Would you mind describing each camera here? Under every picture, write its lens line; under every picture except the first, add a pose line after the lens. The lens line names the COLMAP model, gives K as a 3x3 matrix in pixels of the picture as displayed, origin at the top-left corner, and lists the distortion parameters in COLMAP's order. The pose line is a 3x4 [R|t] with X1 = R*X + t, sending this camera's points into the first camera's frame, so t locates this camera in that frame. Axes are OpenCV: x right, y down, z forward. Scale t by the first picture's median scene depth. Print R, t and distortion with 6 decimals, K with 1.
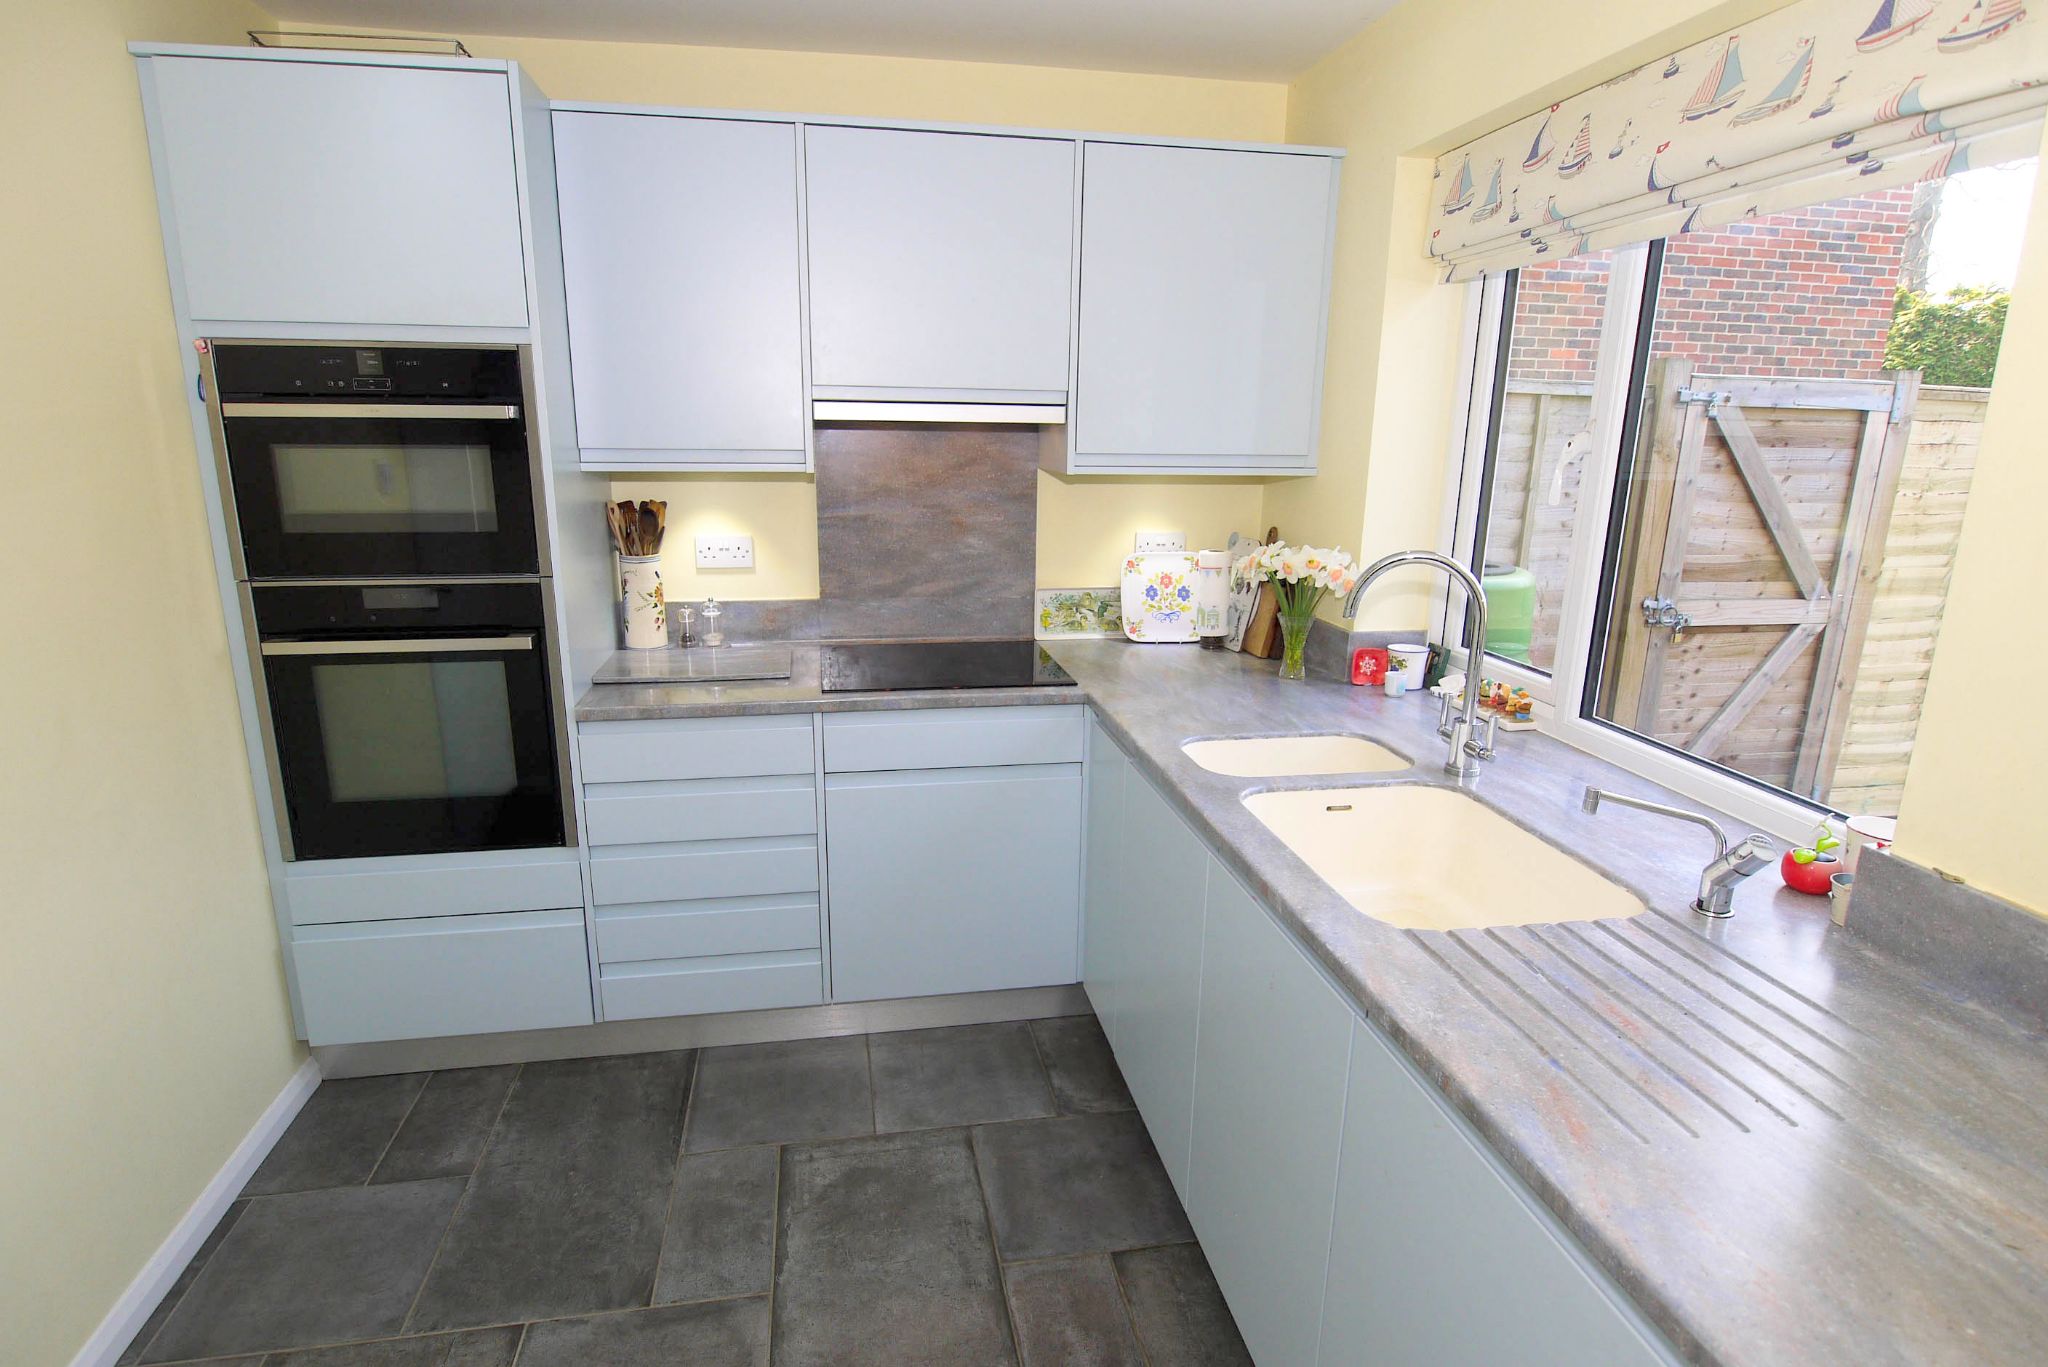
lens RADIAL K [[1081.2, 0, 1016.7], [0, 1081.2, 705.8], [0, 0, 1]] dist [-0.007415, -0.006554]
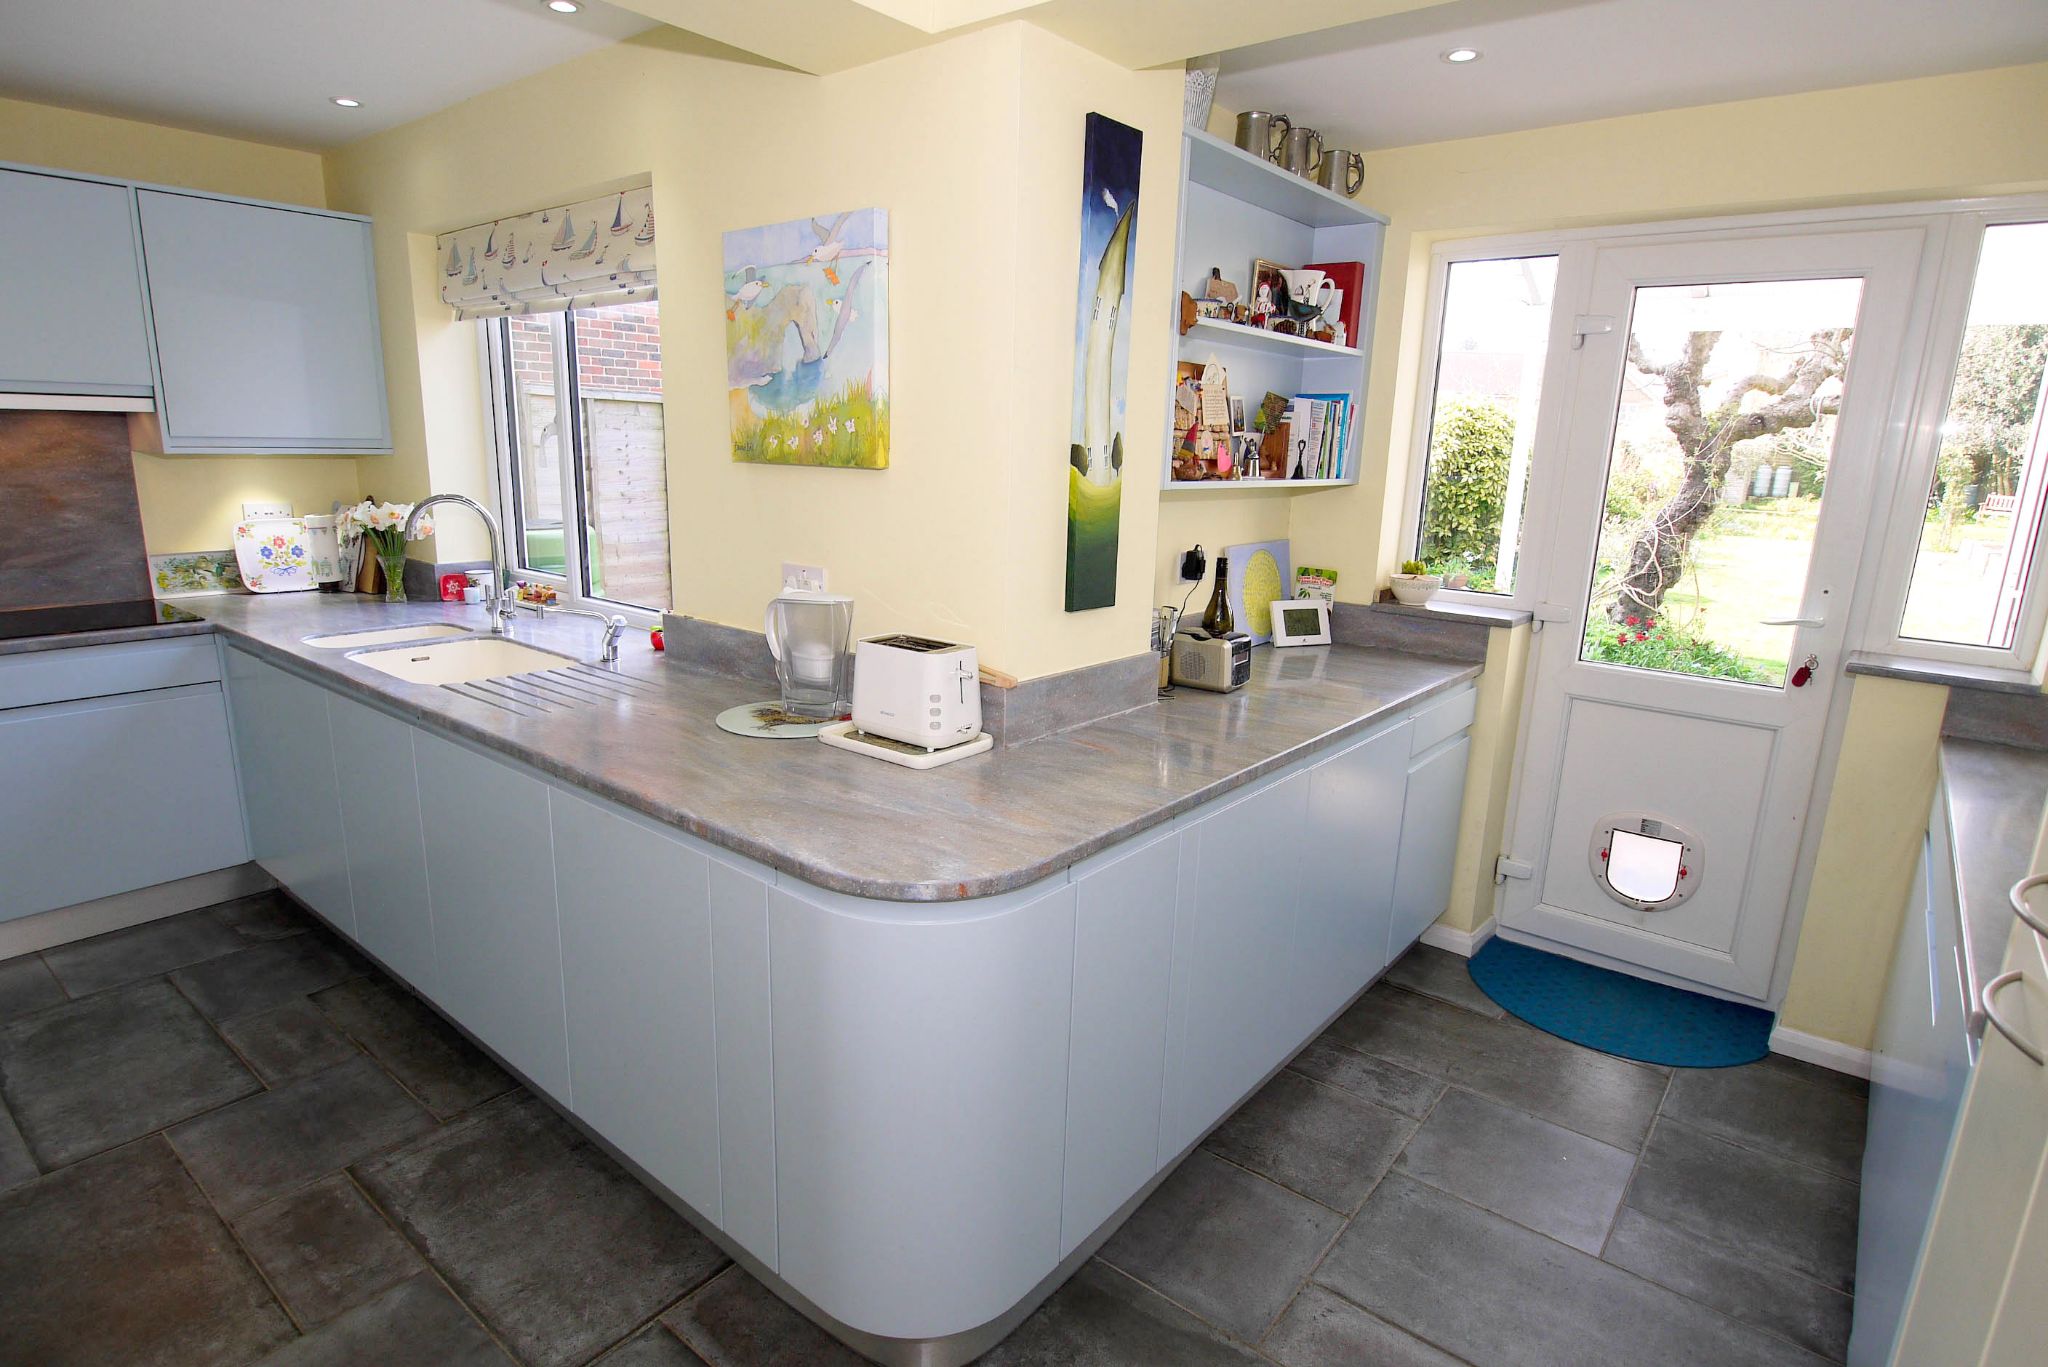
lens RADIAL K [[1081.2, 0, 1012.0], [0, 1081.2, 700.8], [0, 0, 1]] dist [-0.007415, -0.006554]
pose [[0.757767, -0.146238, 0.635927, -0.039817], [0.148972, 0.987597, 0.049595, 0.147593], [-0.635292, 0.057154, 0.770154, -0.538379]]
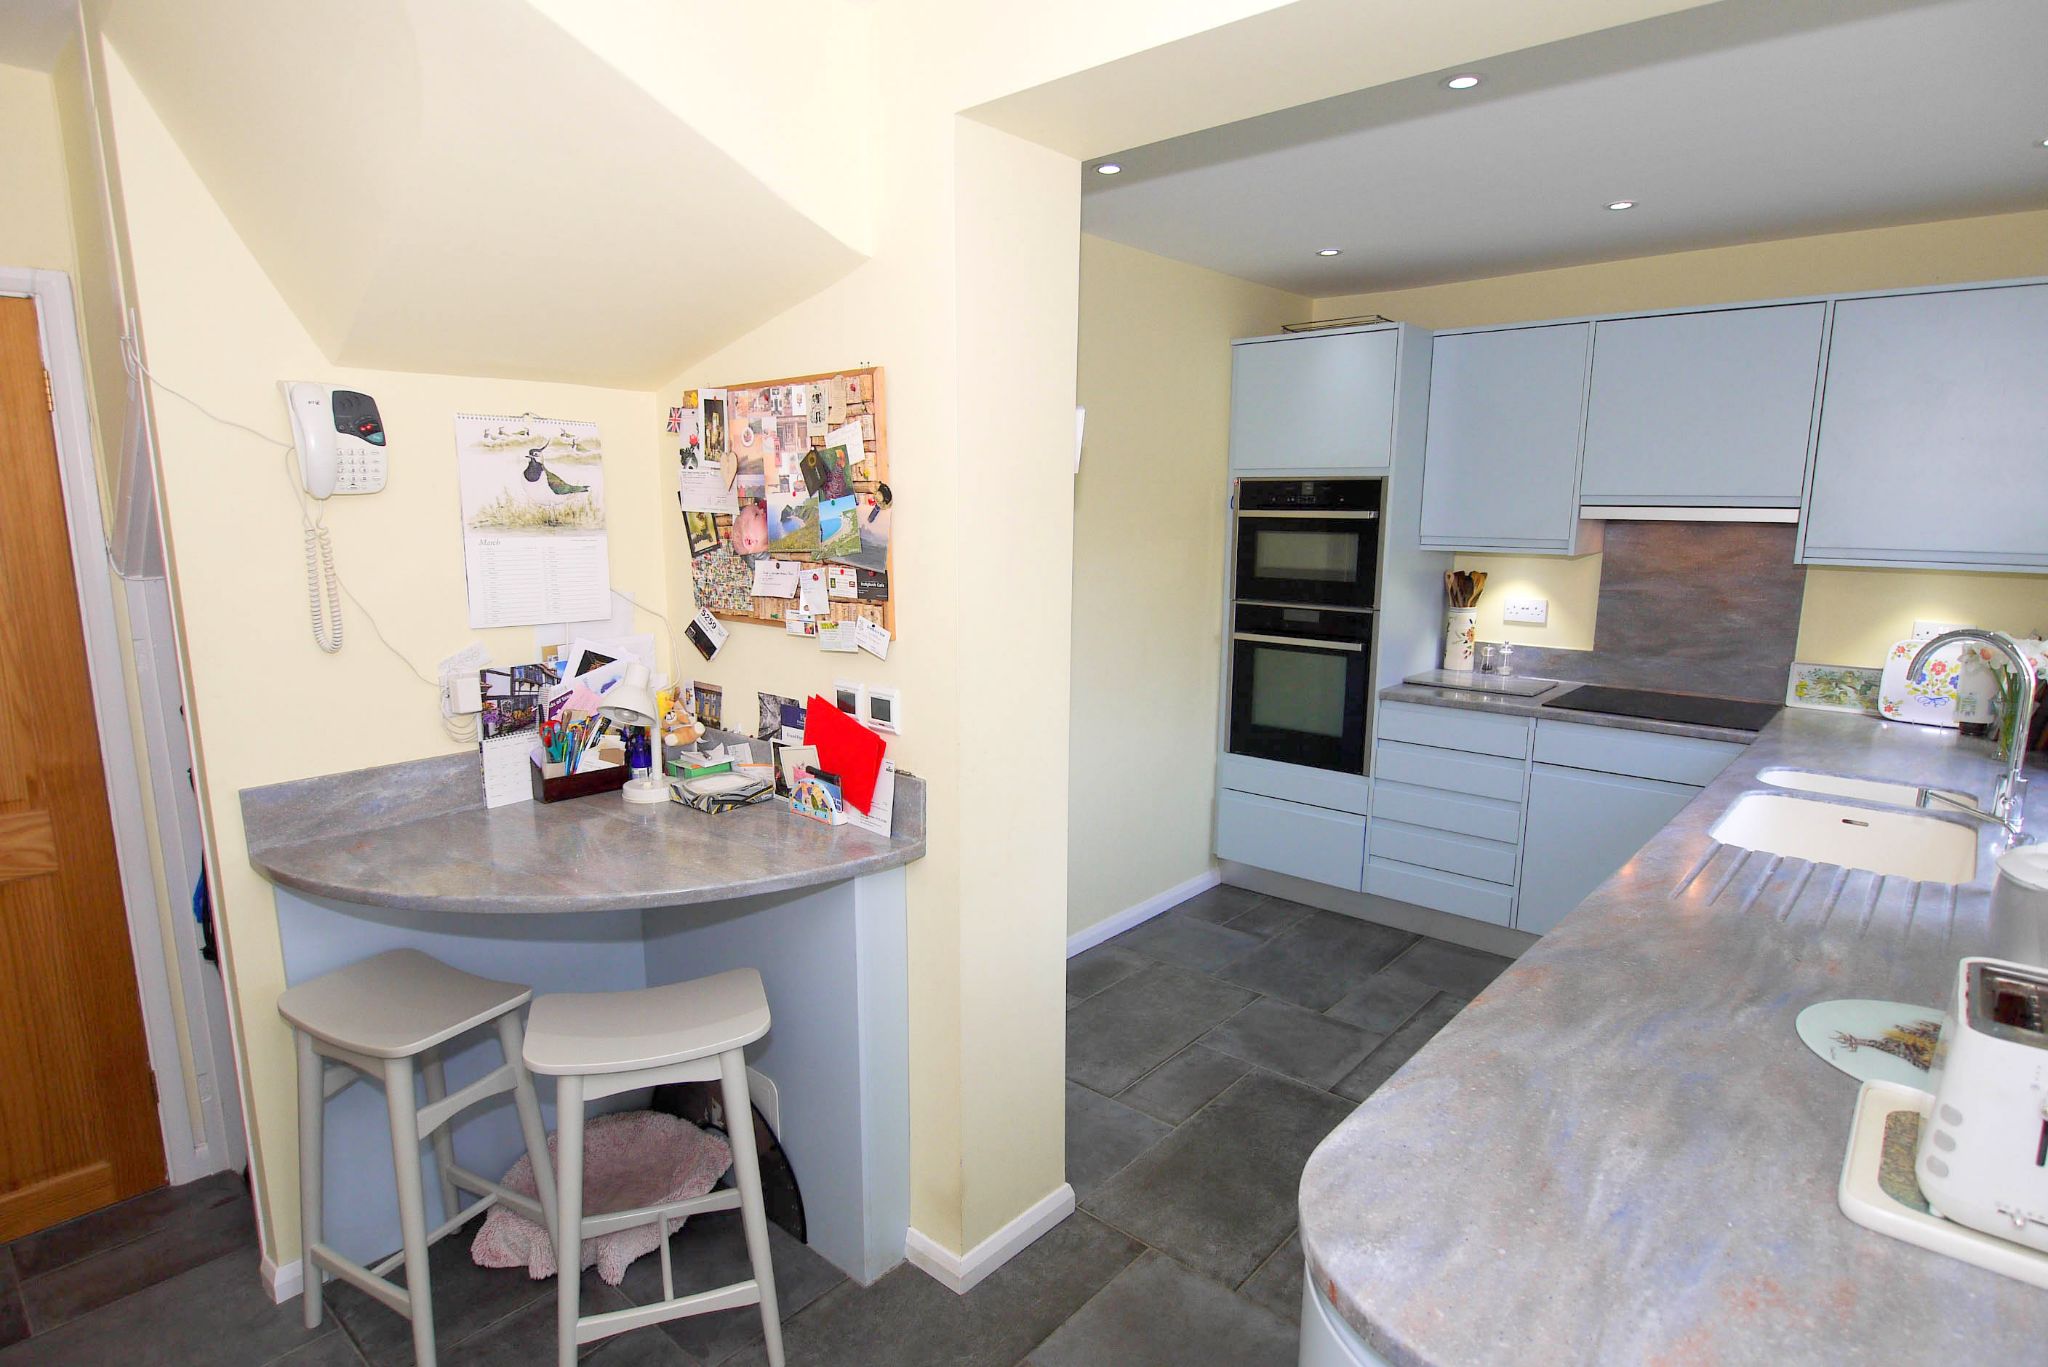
lens RADIAL K [[1081.2, 0, 1017.1], [0, 1081.2, 705.1], [0, 0, 1]] dist [-0.007415, -0.006554]
pose [[0.622004, 0.134930, -0.771301, 0.461089], [-0.194850, 0.980727, 0.014433, 0.095826], [0.758383, 0.141310, 0.636307, -0.414107]]
